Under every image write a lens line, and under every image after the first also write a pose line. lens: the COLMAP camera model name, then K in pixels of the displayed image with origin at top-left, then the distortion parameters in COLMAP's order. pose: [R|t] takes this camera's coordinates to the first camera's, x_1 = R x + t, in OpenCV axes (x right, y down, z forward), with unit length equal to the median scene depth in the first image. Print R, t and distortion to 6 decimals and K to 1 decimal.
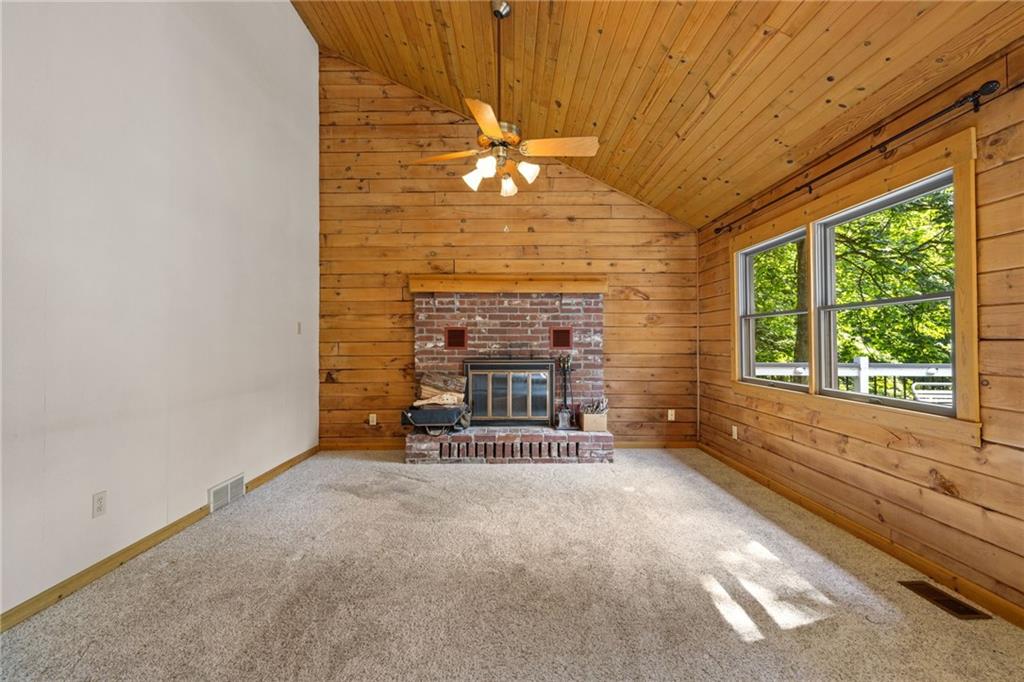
lens RADIAL K [[431.8, 0, 512.0], [0, 431.8, 341.0], [0, 0, 1]] dist [0.000196, 0.000111]
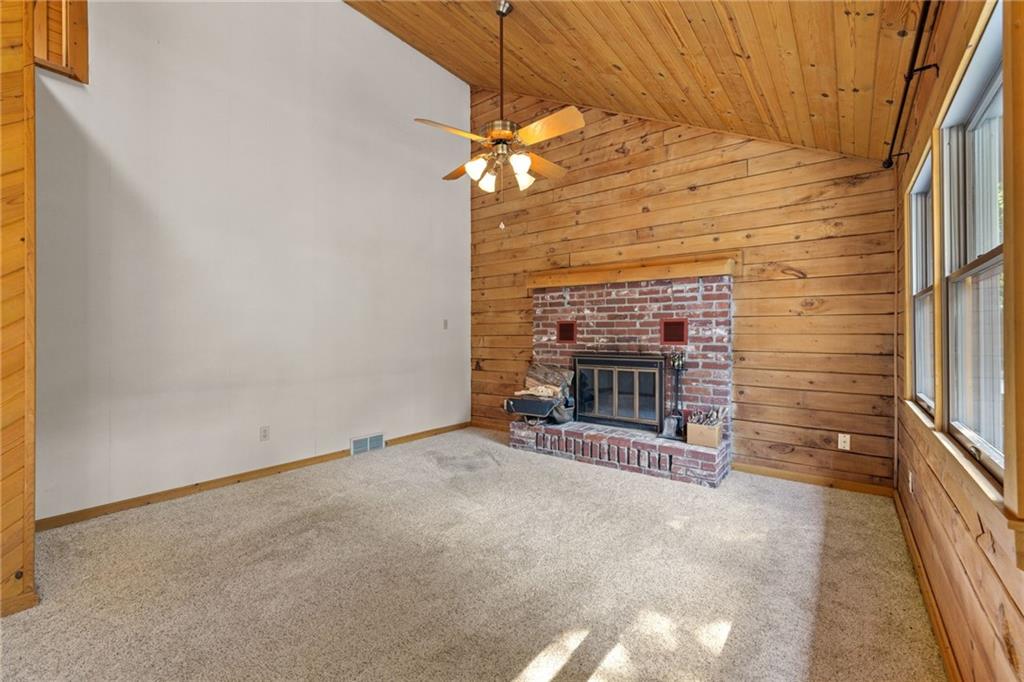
lens RADIAL K [[433.9, 0, 515.5], [0, 433.9, 337.7], [0, 0, 1]] dist [0.000700, 0.000078]
pose [[0.787243, 0.005118, -0.616621, 0.396806], [0.002223, 0.999936, 0.011137, -0.004752], [0.616638, -0.010138, 0.787181, 0.132542]]
